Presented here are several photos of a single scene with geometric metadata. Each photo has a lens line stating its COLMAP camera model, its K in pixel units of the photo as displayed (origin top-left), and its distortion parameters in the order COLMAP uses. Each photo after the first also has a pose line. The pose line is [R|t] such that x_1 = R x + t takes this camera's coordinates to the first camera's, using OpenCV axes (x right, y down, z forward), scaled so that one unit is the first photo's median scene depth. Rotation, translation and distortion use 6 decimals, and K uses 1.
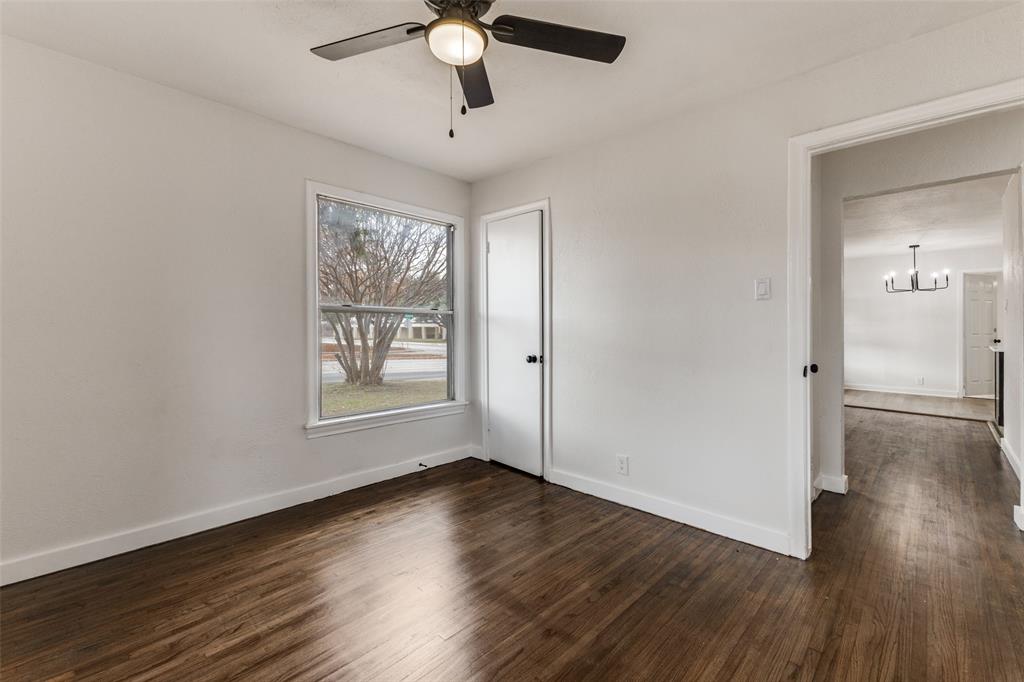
lens RADIAL K [[447.6, 0, 496.9], [0, 447.6, 331.4], [0, 0, 1]] dist [-0.000204, -0.000931]
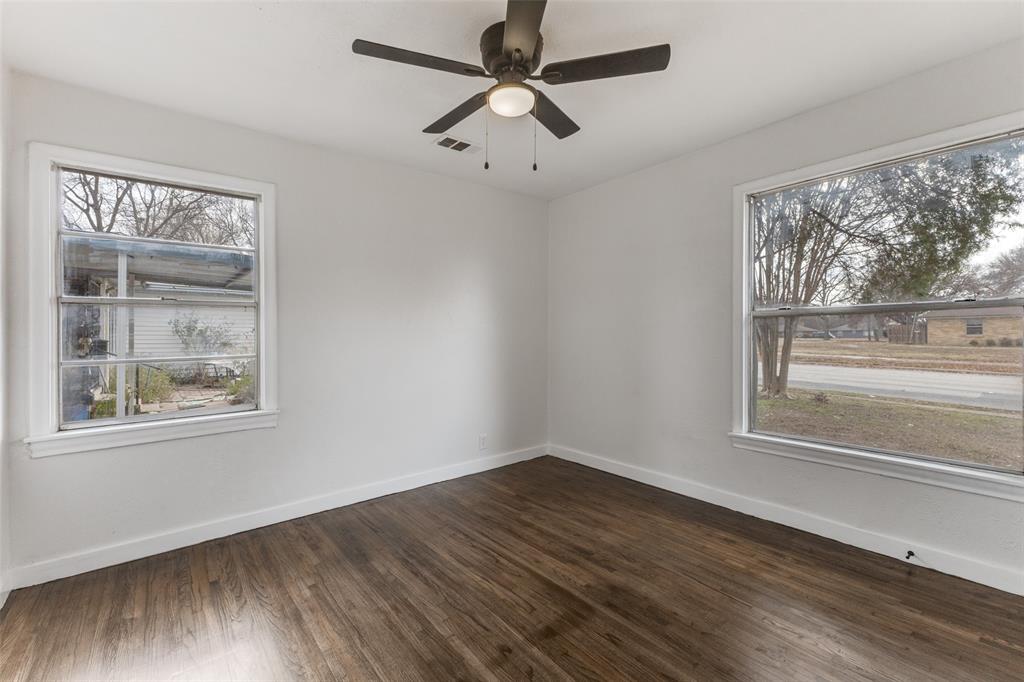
lens RADIAL K [[447.6, 0, 531.7], [0, 447.6, 335.9], [0, 0, 1]] dist [-0.000204, -0.000931]
pose [[-0.100199, 0.003615, -0.994961, 0.802487], [-0.001915, 0.999991, 0.003826, -0.011472], [0.994966, 0.002289, -0.100192, 0.857447]]
